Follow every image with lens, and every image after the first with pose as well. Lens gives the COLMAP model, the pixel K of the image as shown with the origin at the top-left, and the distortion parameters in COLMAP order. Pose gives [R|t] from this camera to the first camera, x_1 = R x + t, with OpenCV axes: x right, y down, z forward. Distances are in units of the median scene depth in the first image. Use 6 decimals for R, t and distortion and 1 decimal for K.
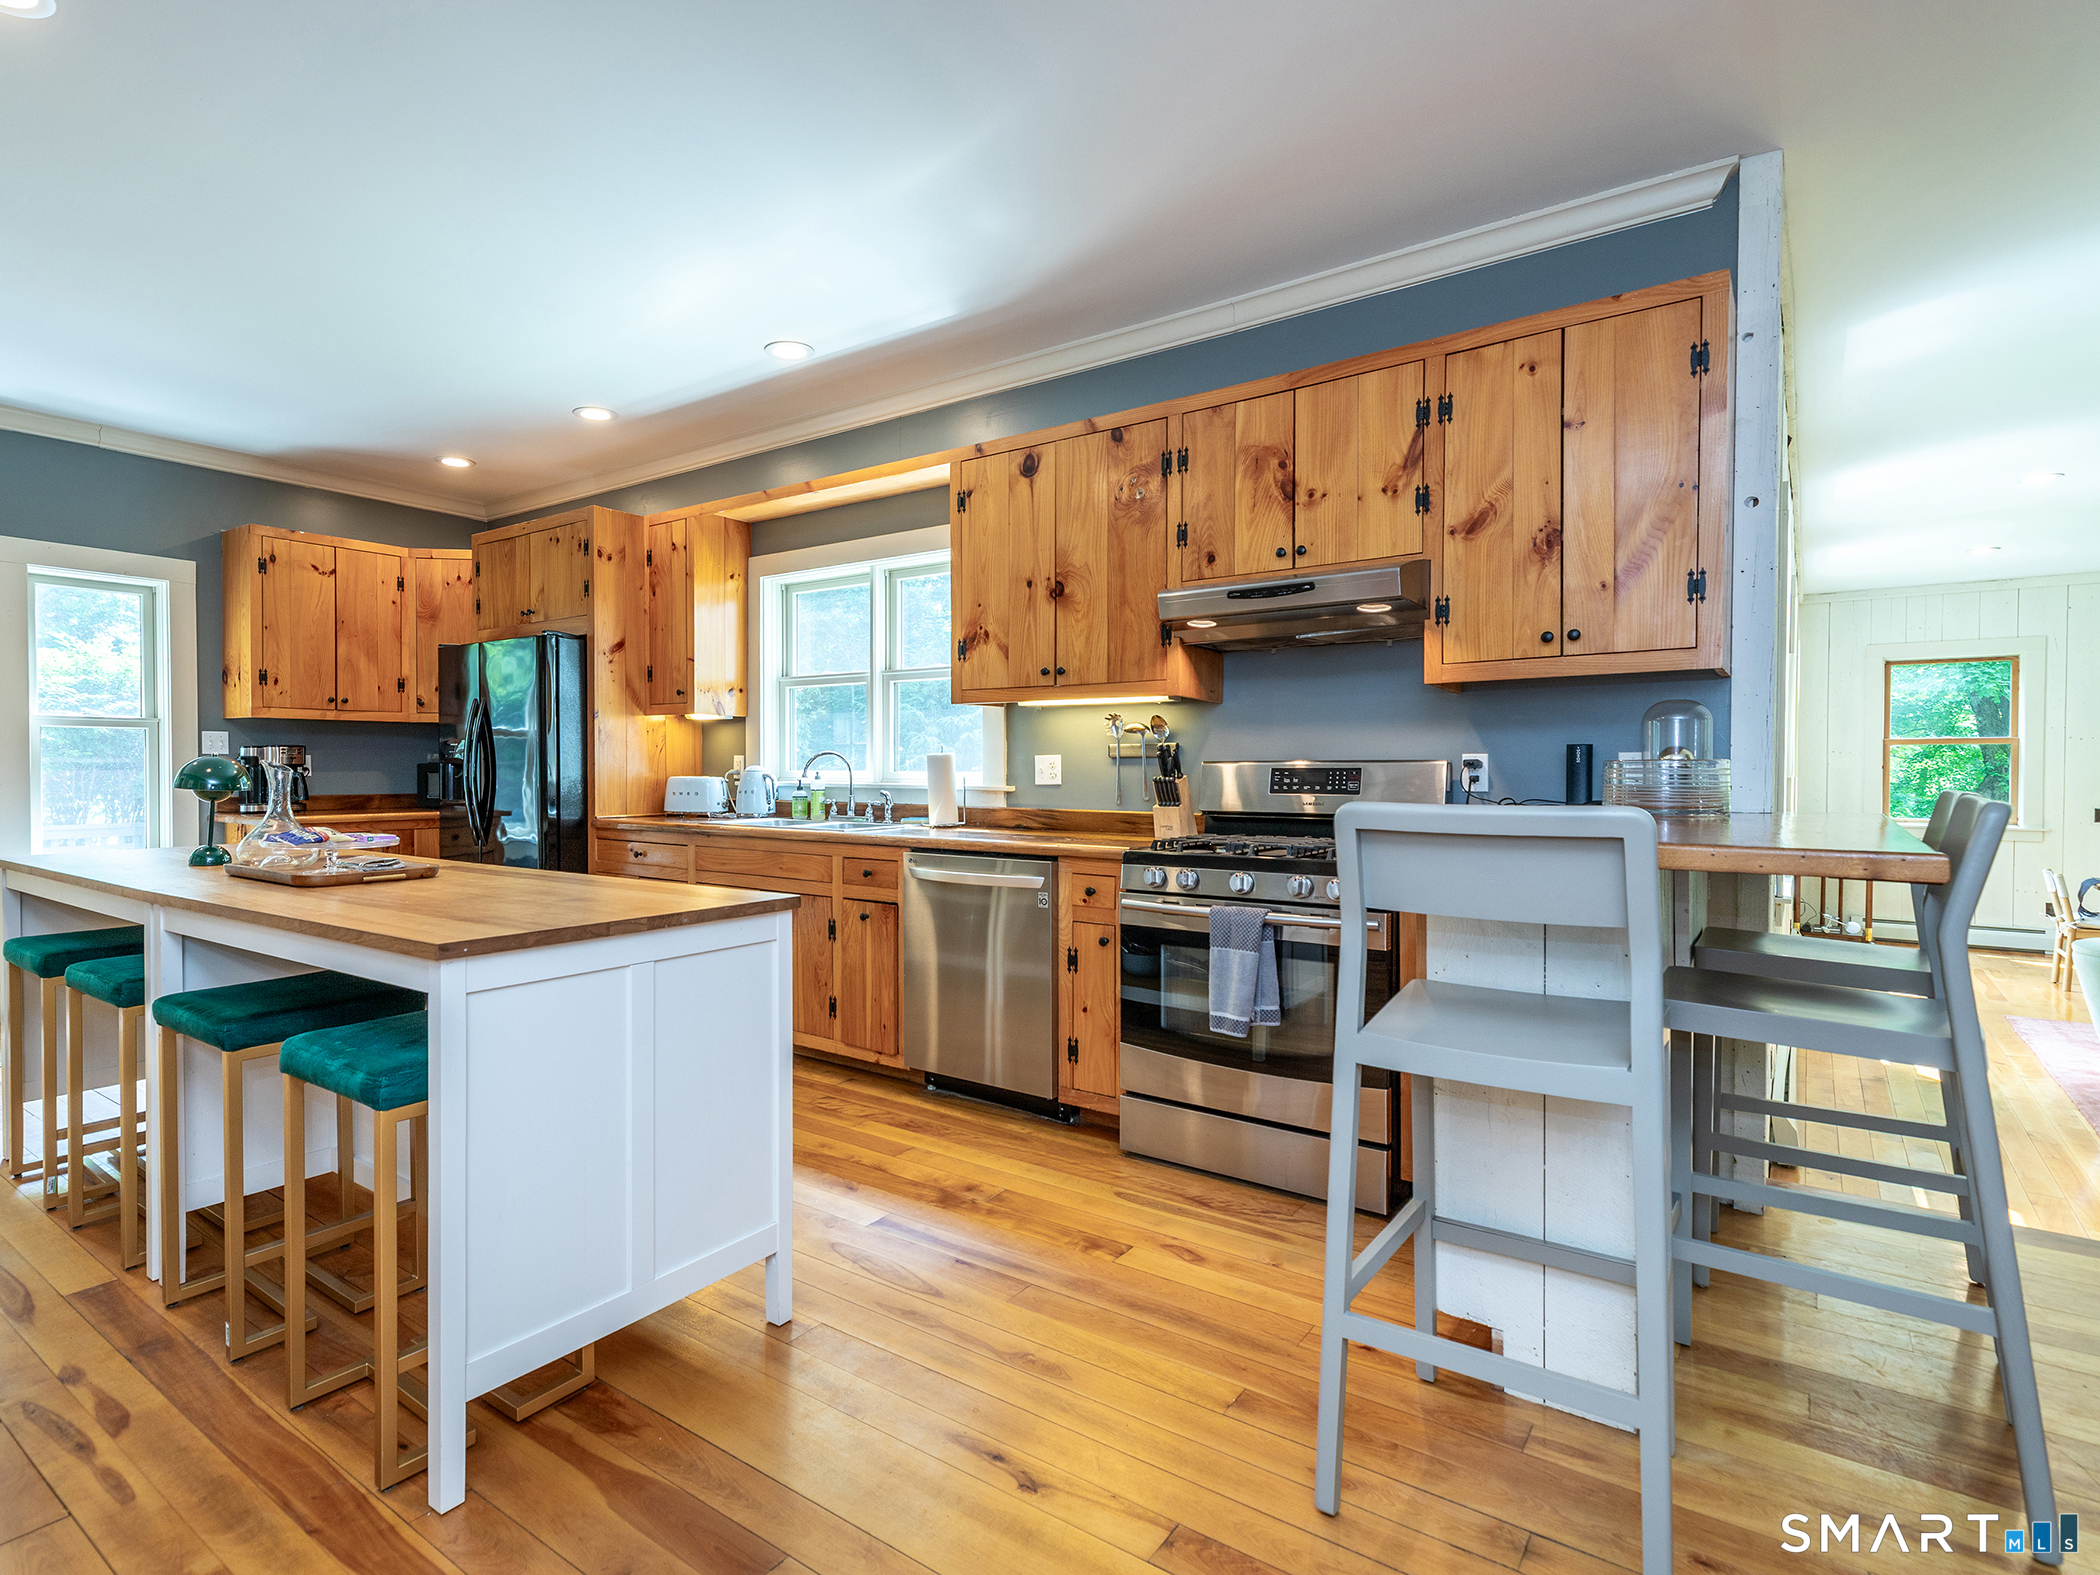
lens RADIAL K [[1072.5, 0, 1038.6], [0, 1072.5, 782.1], [0, 0, 1]] dist [0.013886, -0.001346]
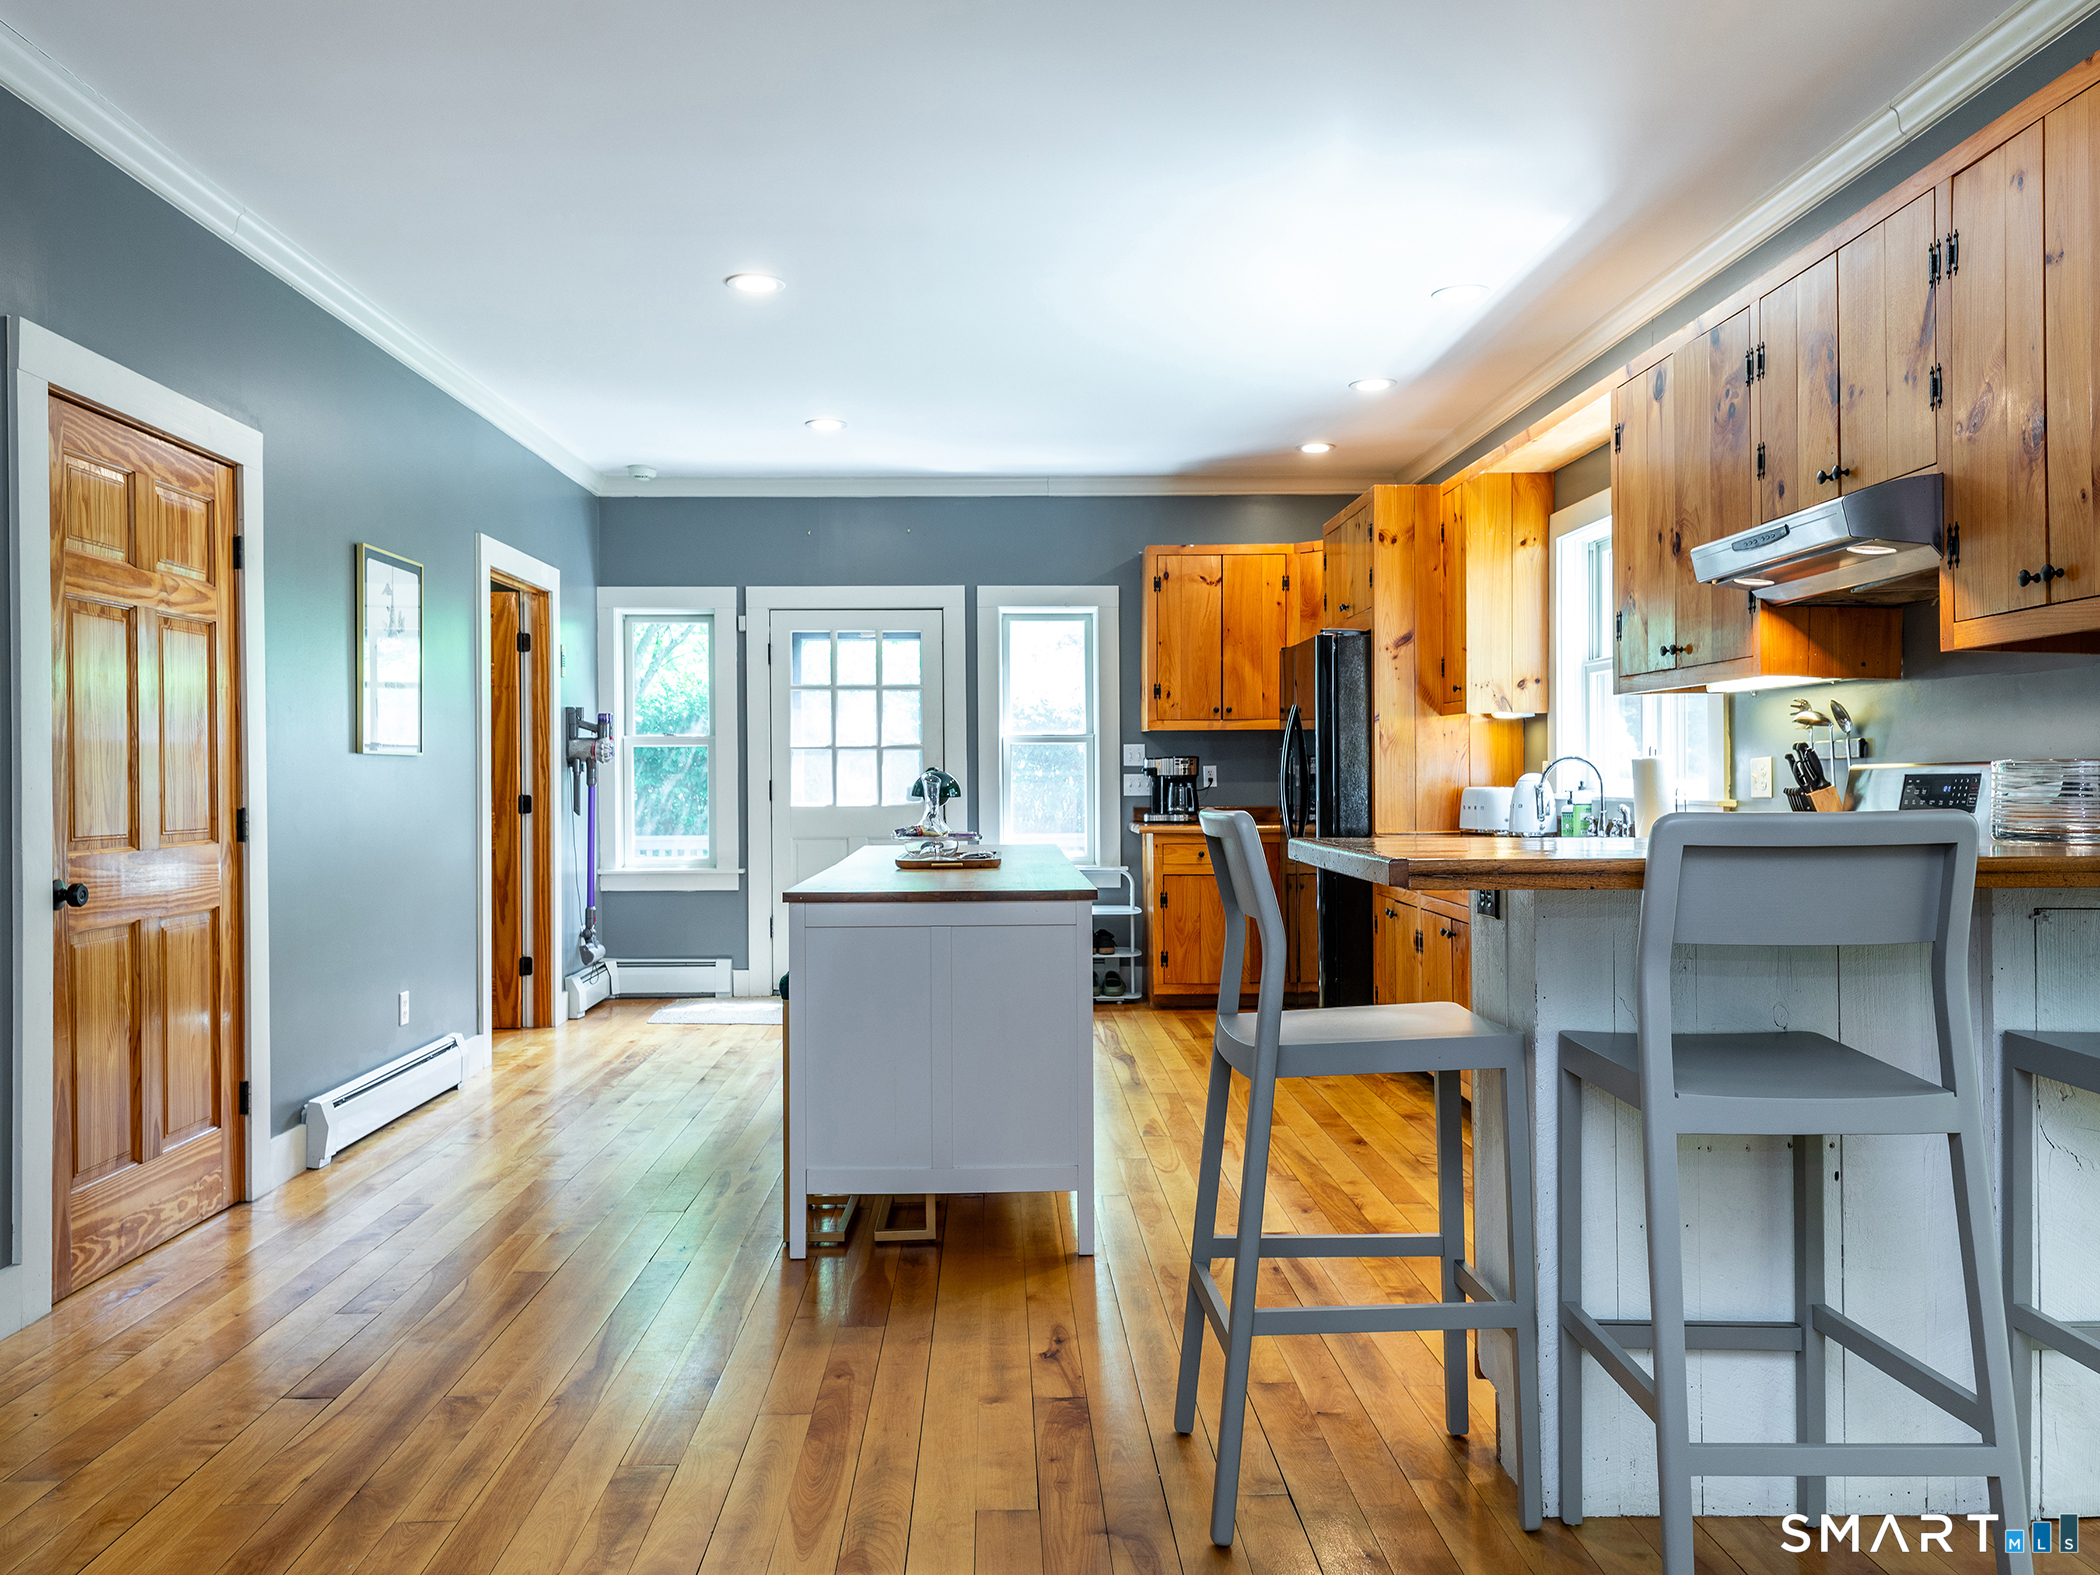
lens RADIAL K [[1625.2, 0, 1050.7], [0, 1625.2, 786.1], [0, 0, 1]] dist [-0.003835, -0.002134]
pose [[0.624320, -0.001104, -0.781168, 0.449143], [-0.003468, 0.999985, -0.004184, 0.000480], [0.781161, 0.005322, 0.624307, -0.053474]]
